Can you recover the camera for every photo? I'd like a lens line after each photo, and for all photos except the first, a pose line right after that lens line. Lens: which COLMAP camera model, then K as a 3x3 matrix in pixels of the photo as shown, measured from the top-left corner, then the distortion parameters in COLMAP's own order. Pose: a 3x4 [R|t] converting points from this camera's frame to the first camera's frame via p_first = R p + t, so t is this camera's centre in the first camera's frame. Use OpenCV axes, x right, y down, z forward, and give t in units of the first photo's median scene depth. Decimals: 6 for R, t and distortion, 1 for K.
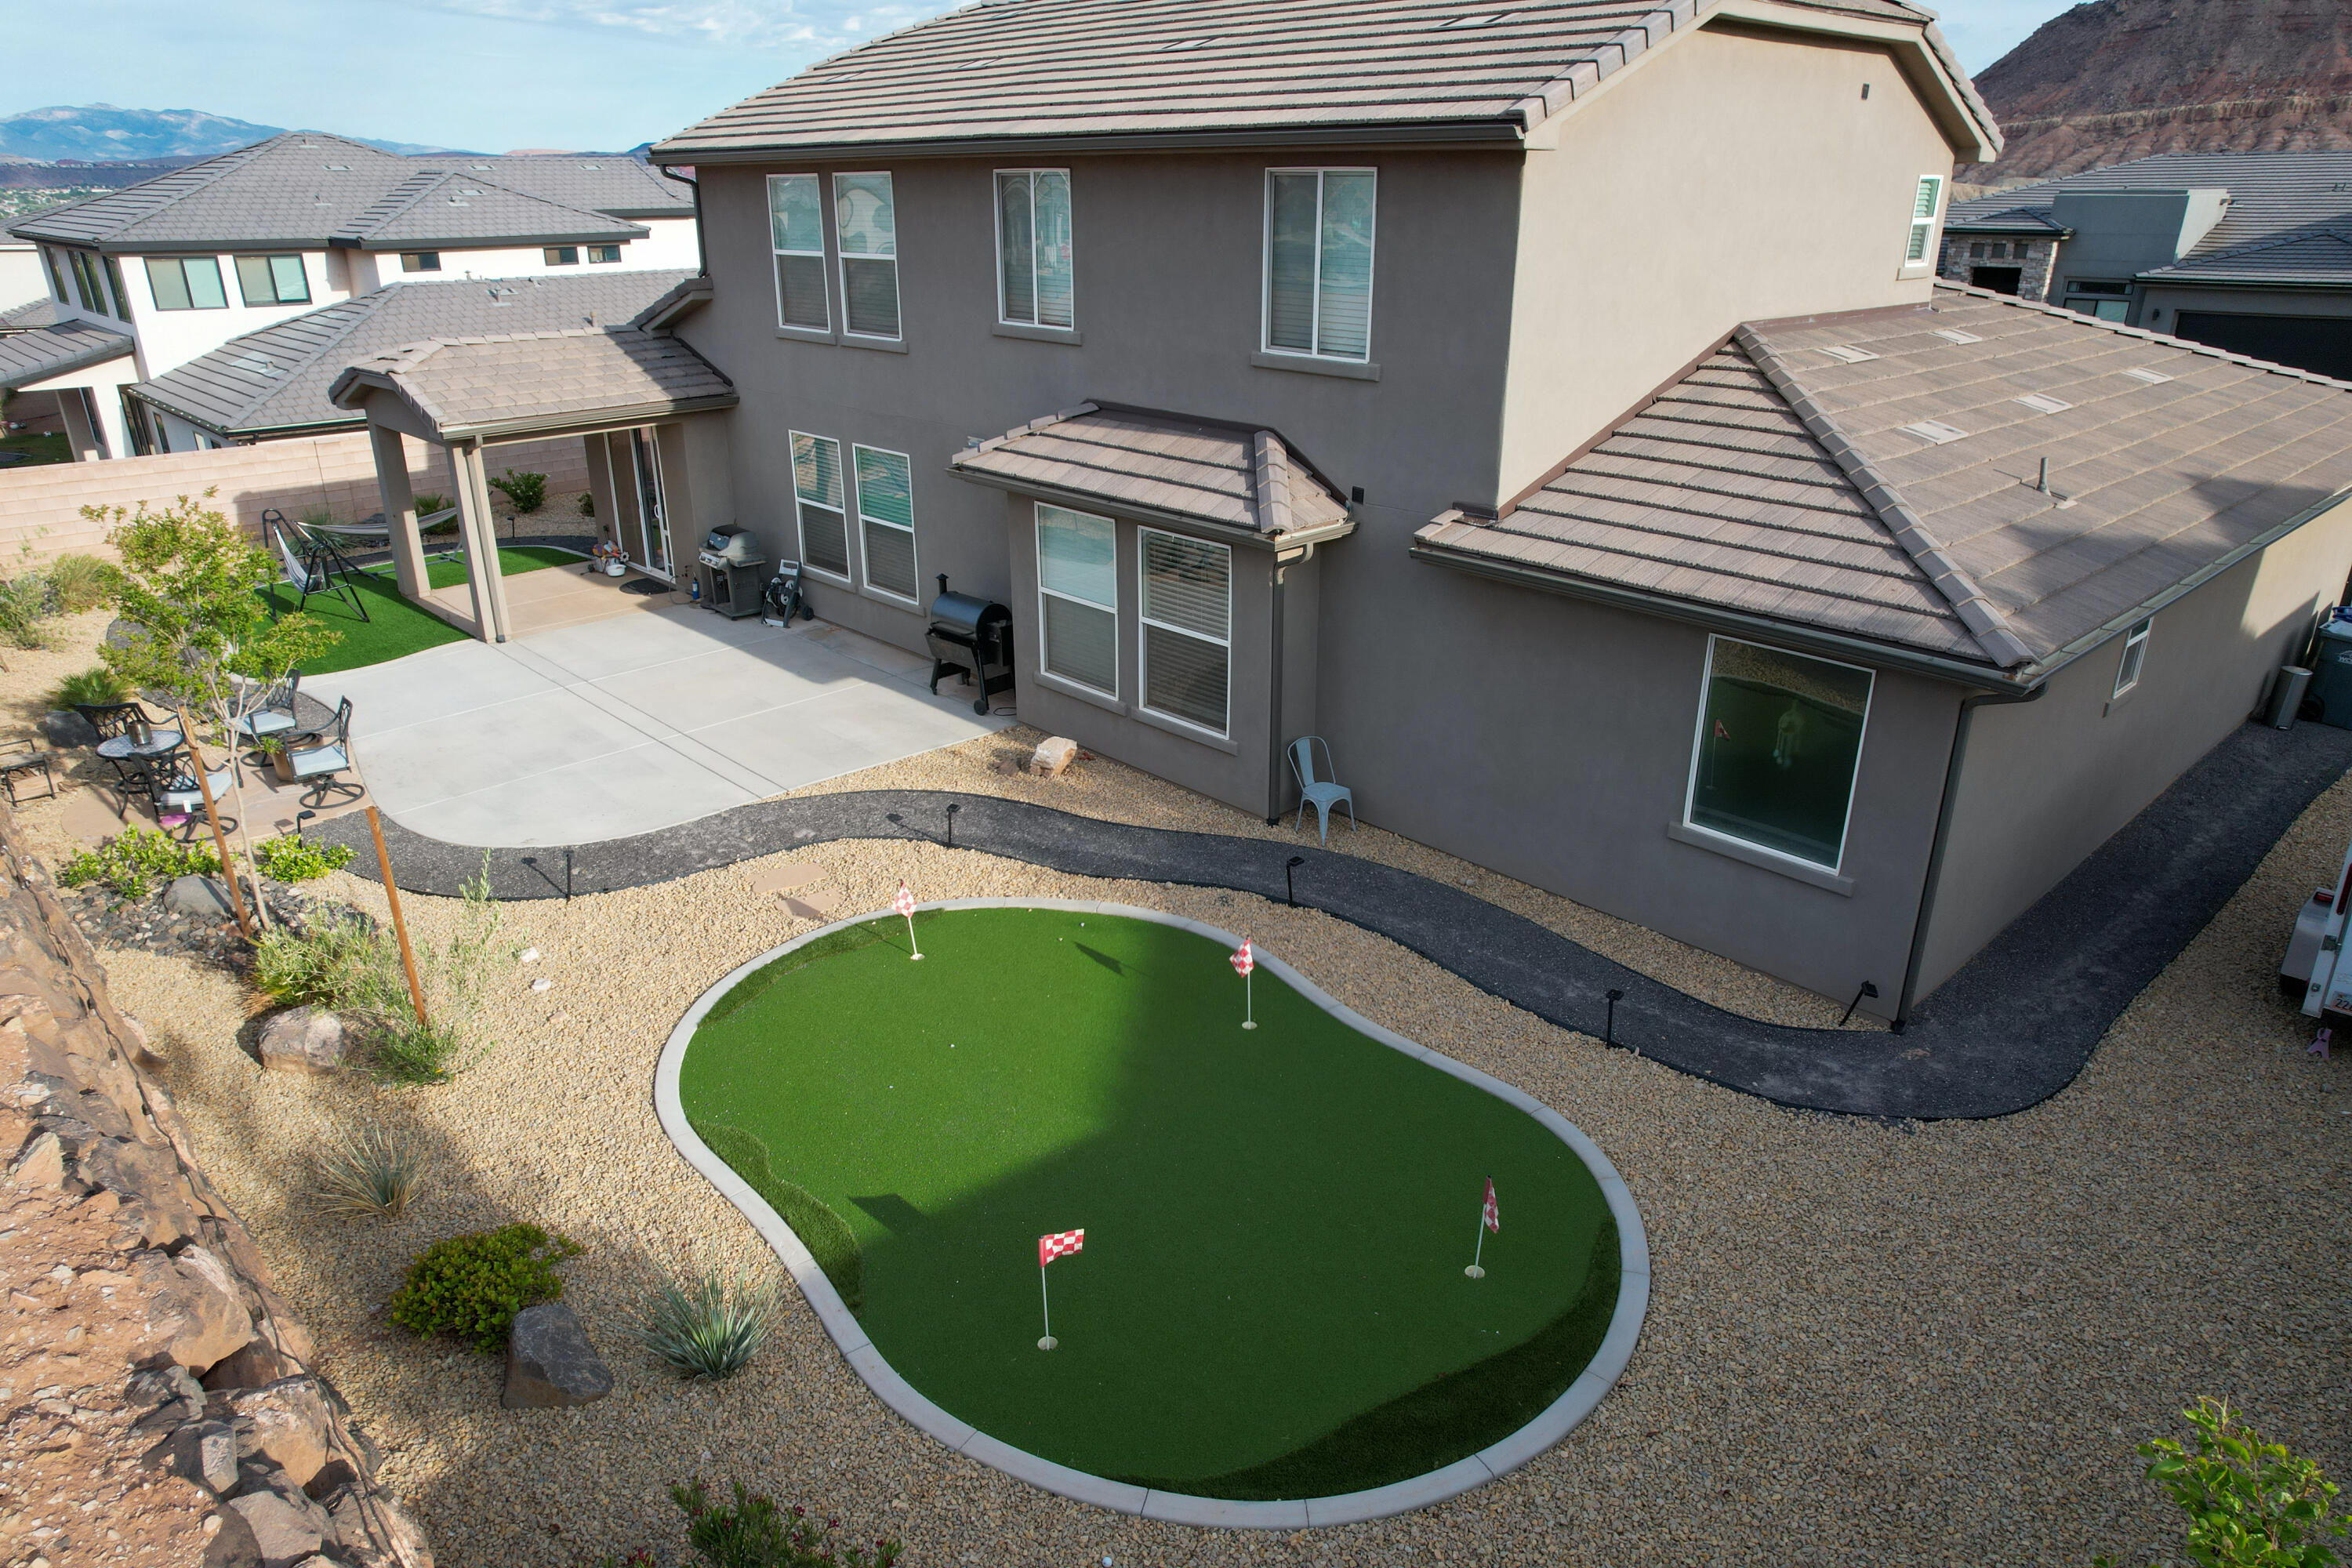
lens RADIAL K [[1514.9, 0, 1175.9], [0, 1514.9, 801.6], [0, 0, 1]] dist [-0.089225, 0.084780]
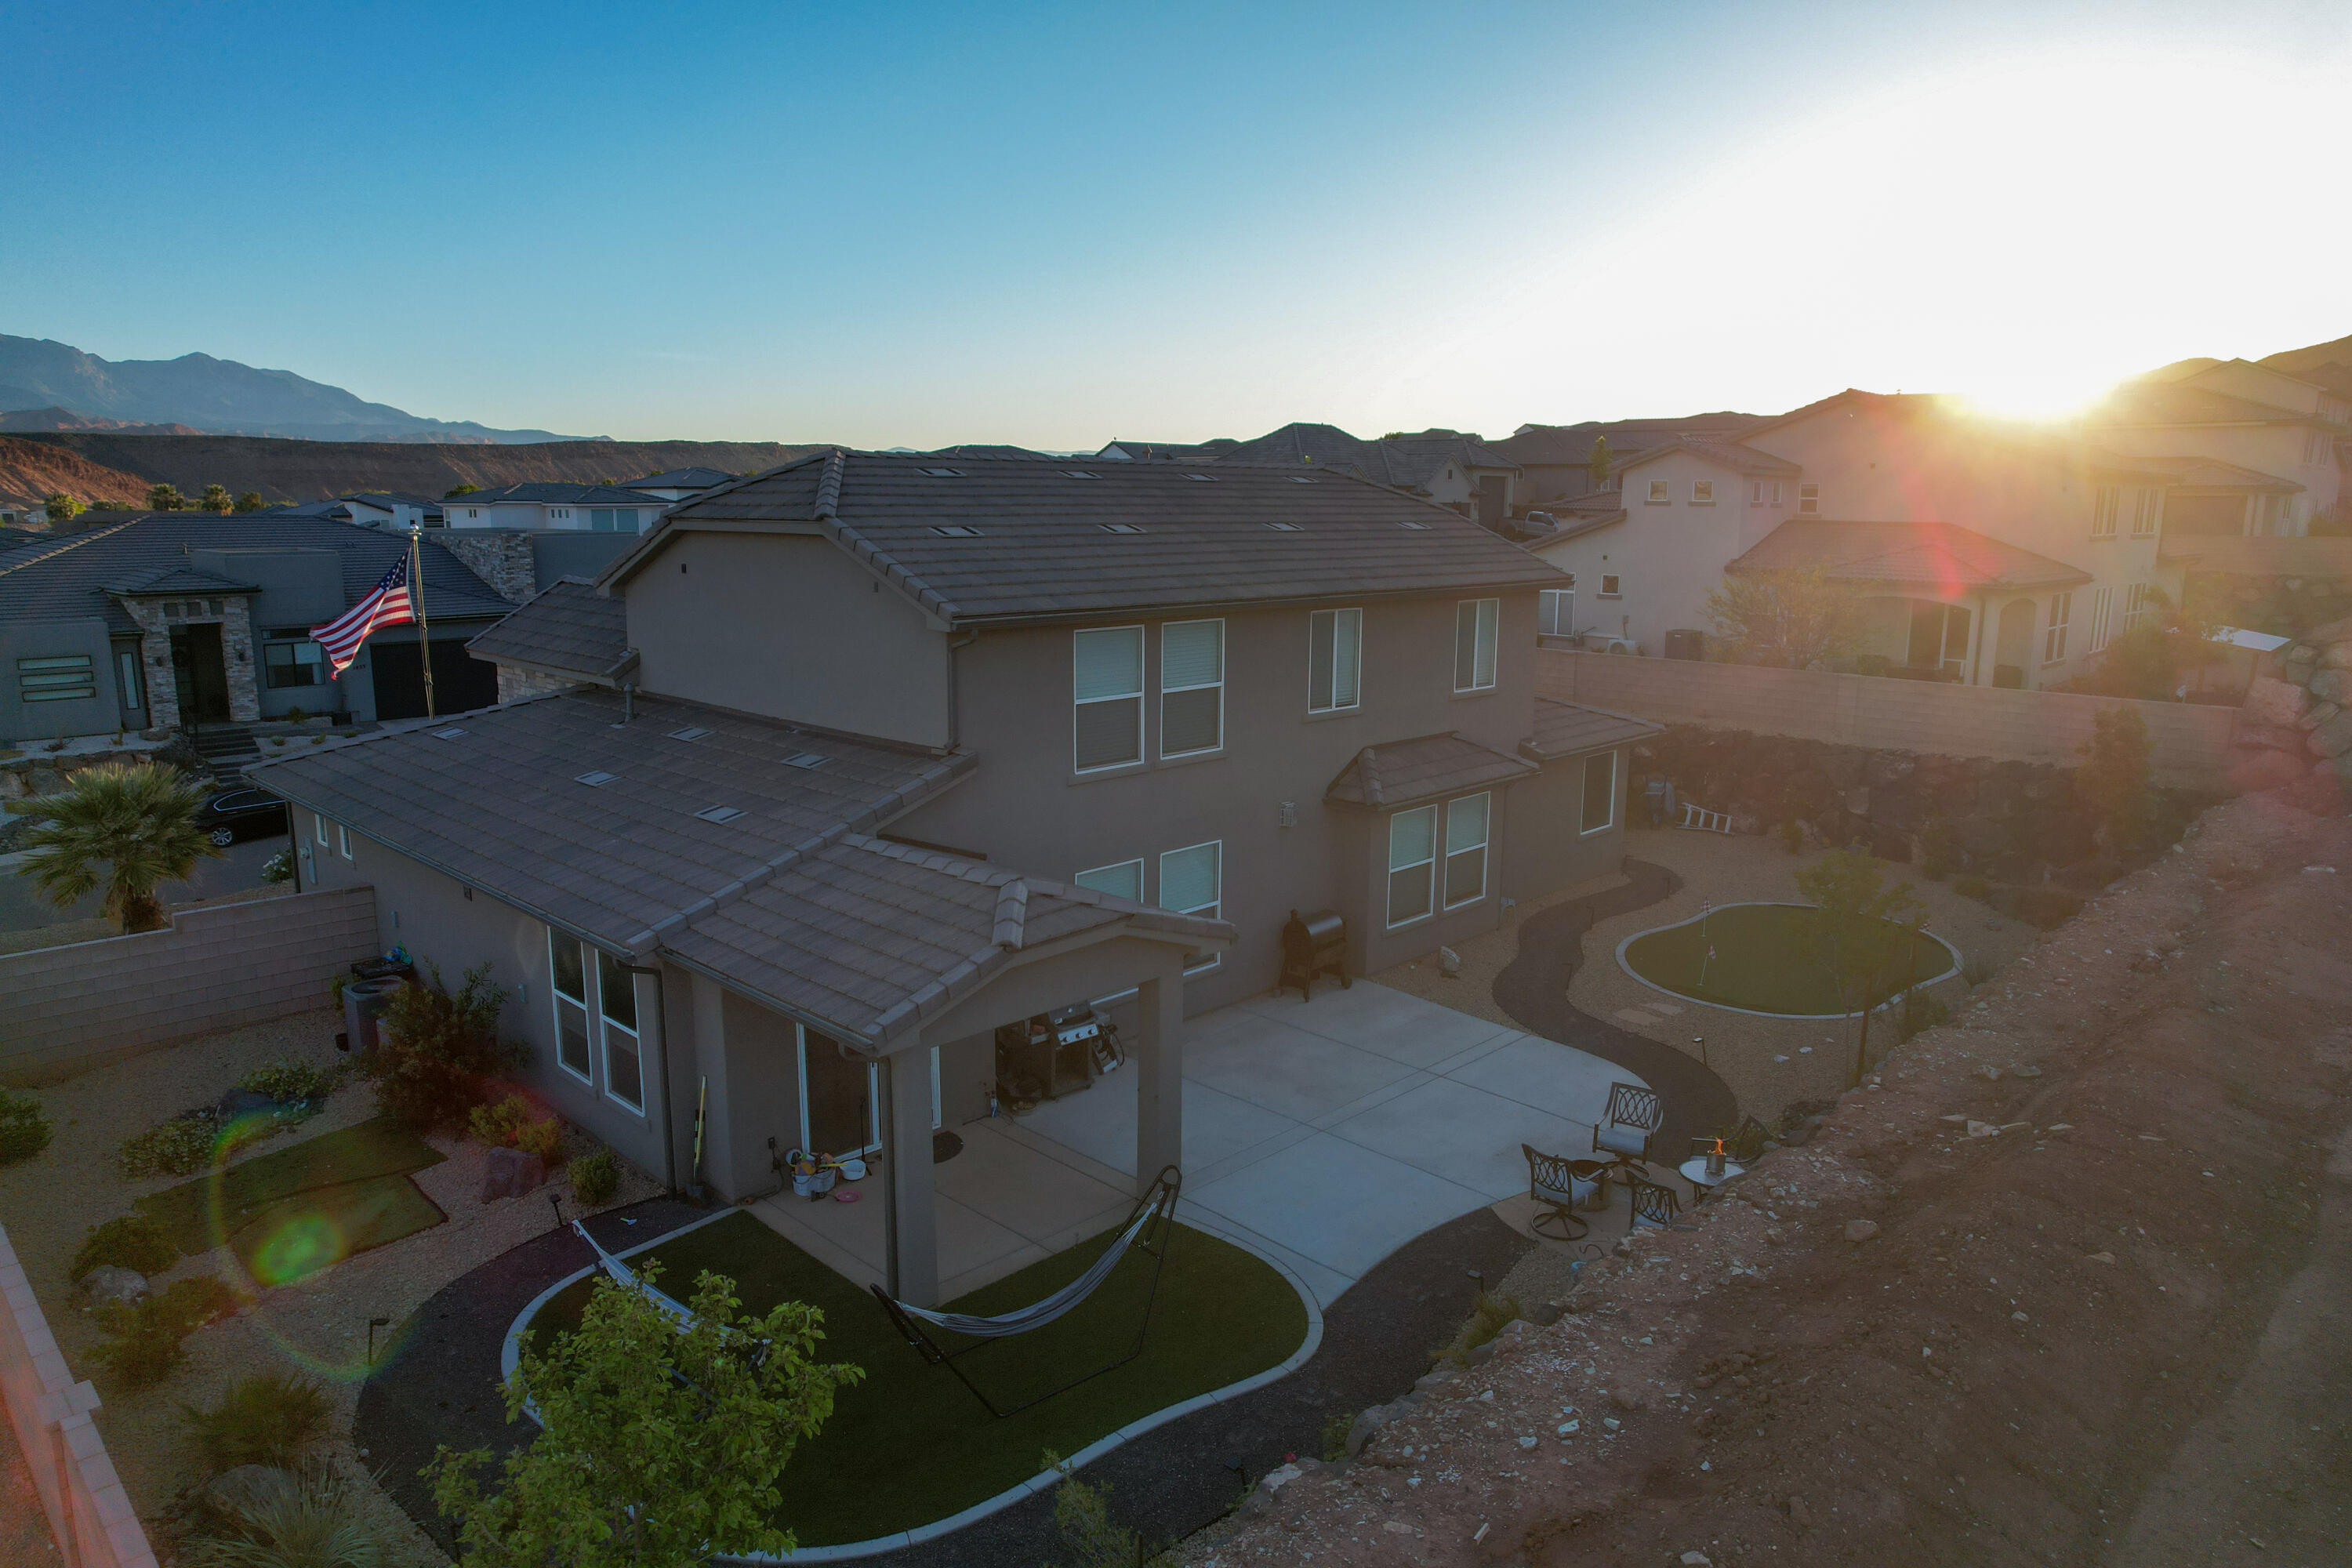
lens RADIAL K [[1514.9, 0, 1175.9], [0, 1514.9, 801.6], [0, 0, 1]] dist [-0.089225, 0.084780]
pose [[-0.047603, -0.198111, 0.979023, -1.389969], [0.376995, 0.904081, 0.201277, -0.529901], [-0.924991, 0.378668, 0.031650, 1.012410]]
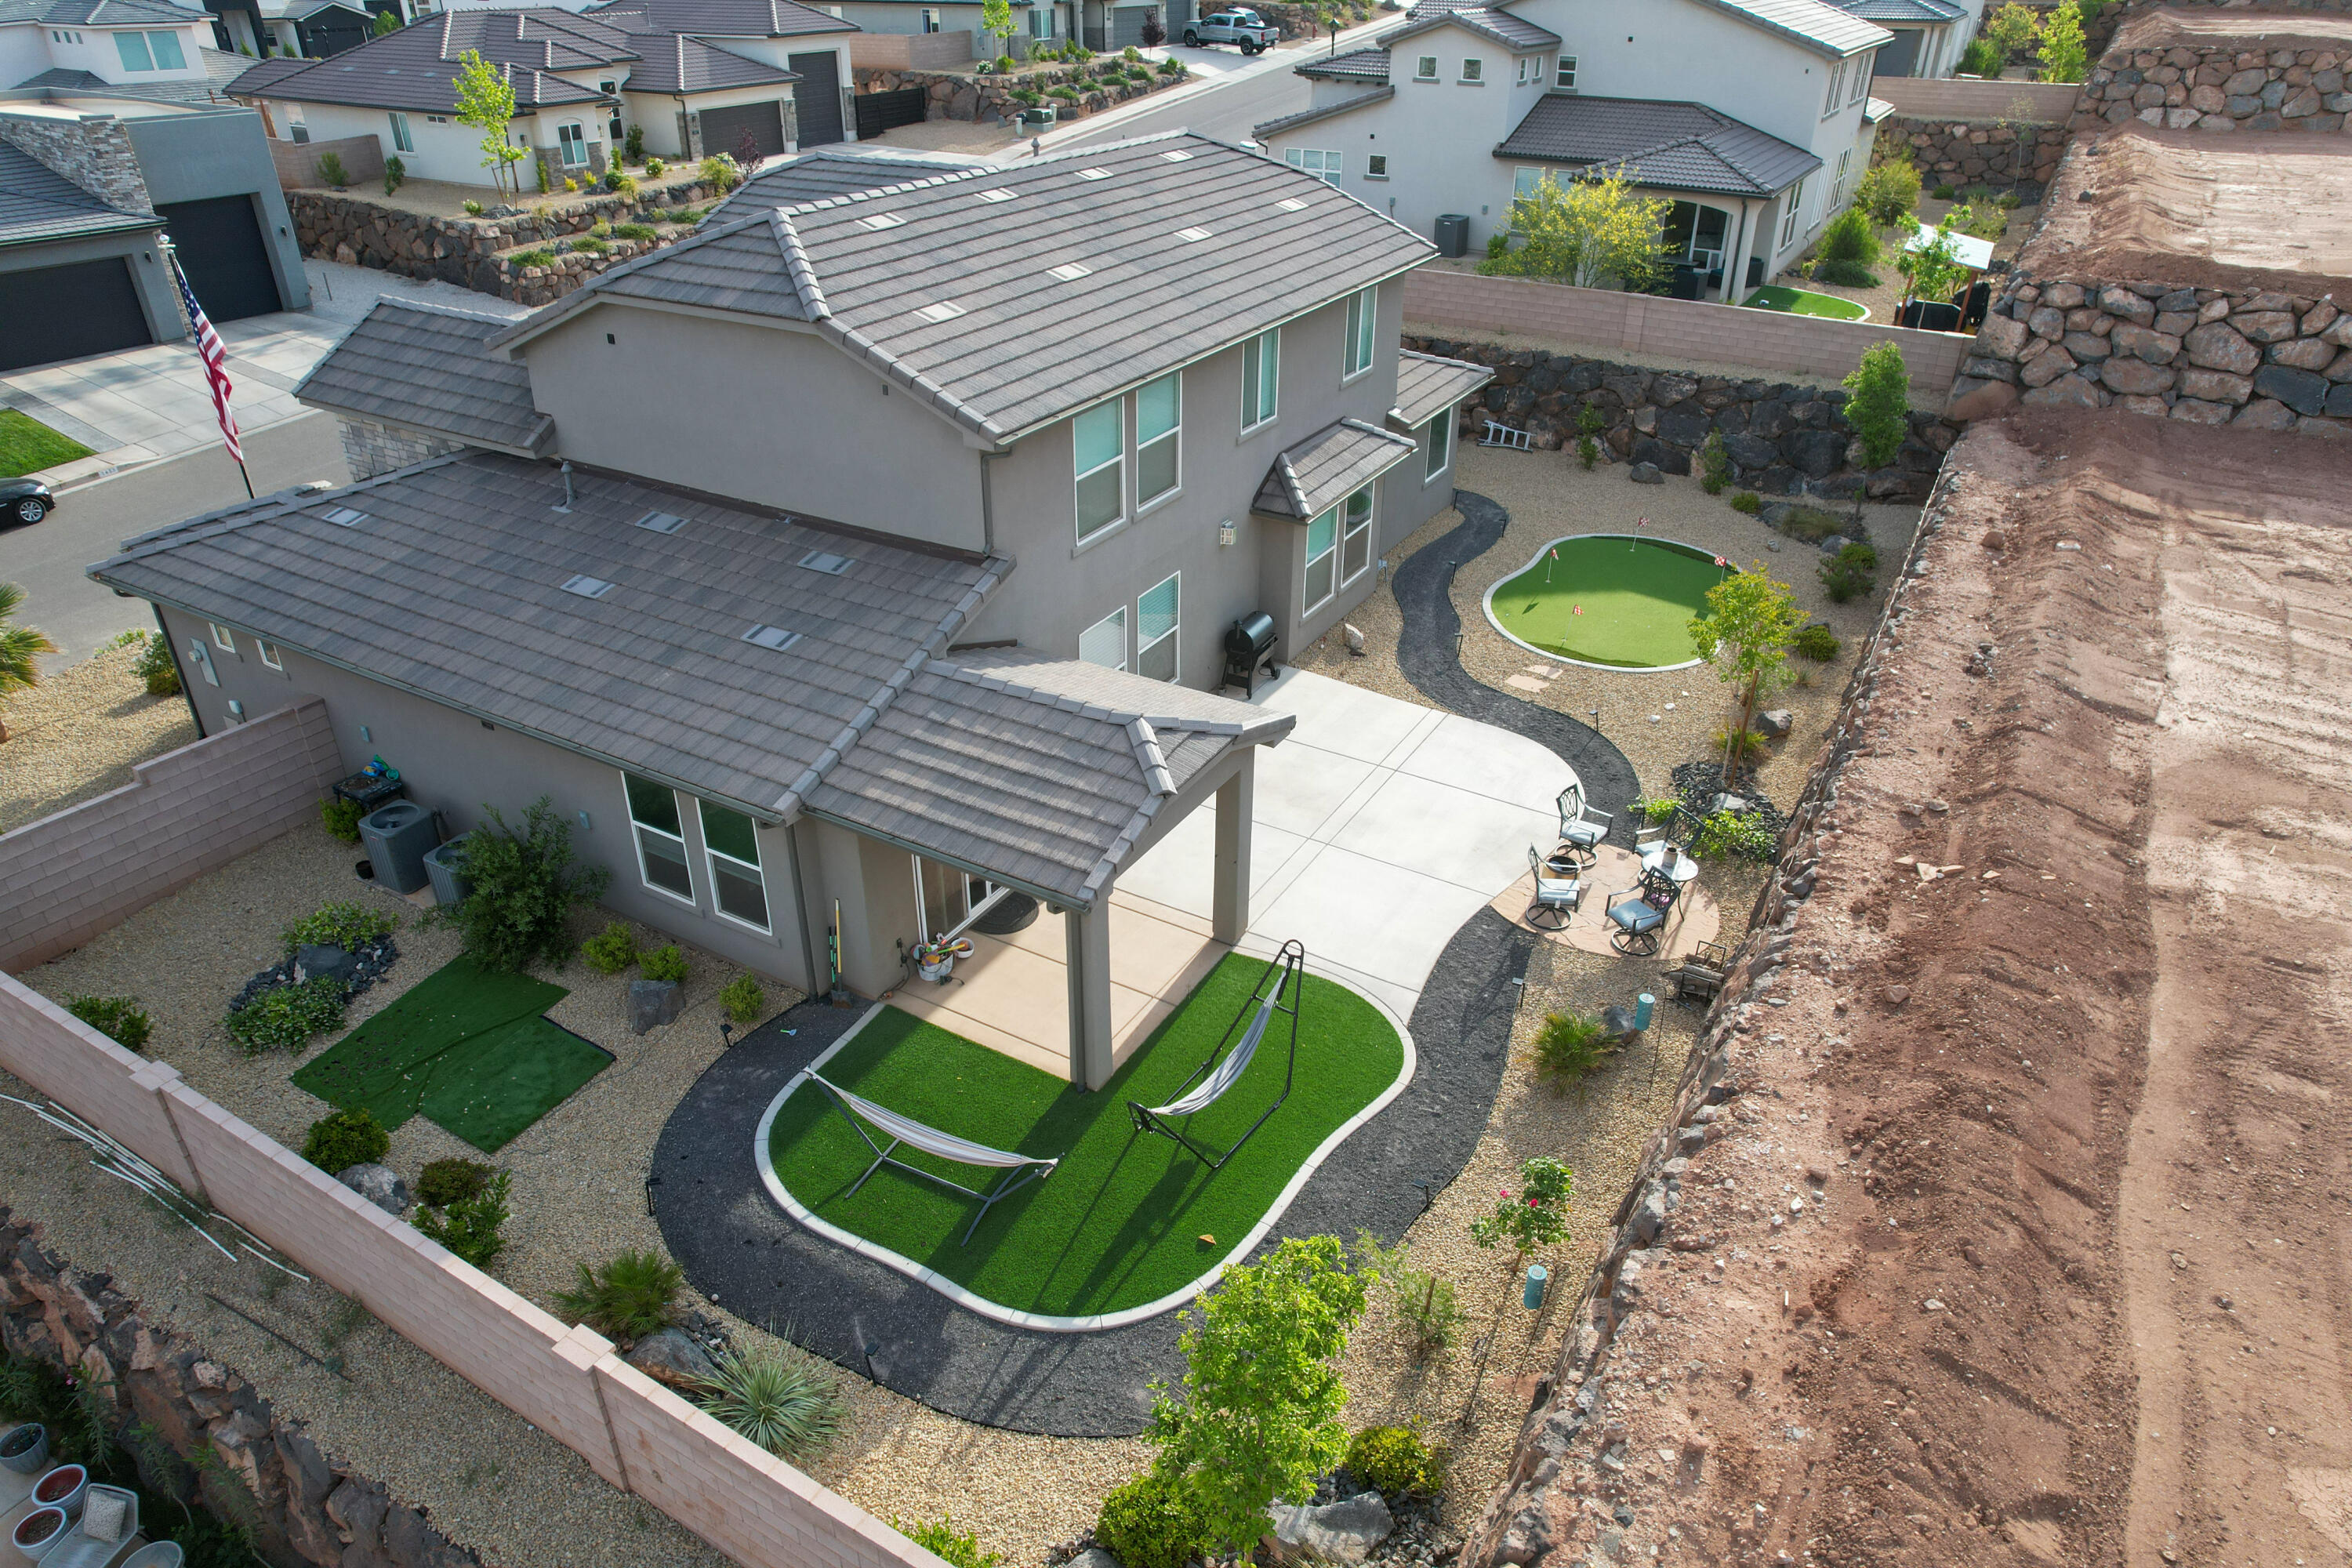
lens RADIAL K [[1514.9, 0, 1175.9], [0, 1514.9, 801.6], [0, 0, 1]] dist [-0.089225, 0.084780]
pose [[-0.288783, -0.486338, 0.824670, -1.381608], [0.363472, 0.741187, 0.564385, -0.840807], [-0.885716, 0.462729, -0.037273, 1.177167]]
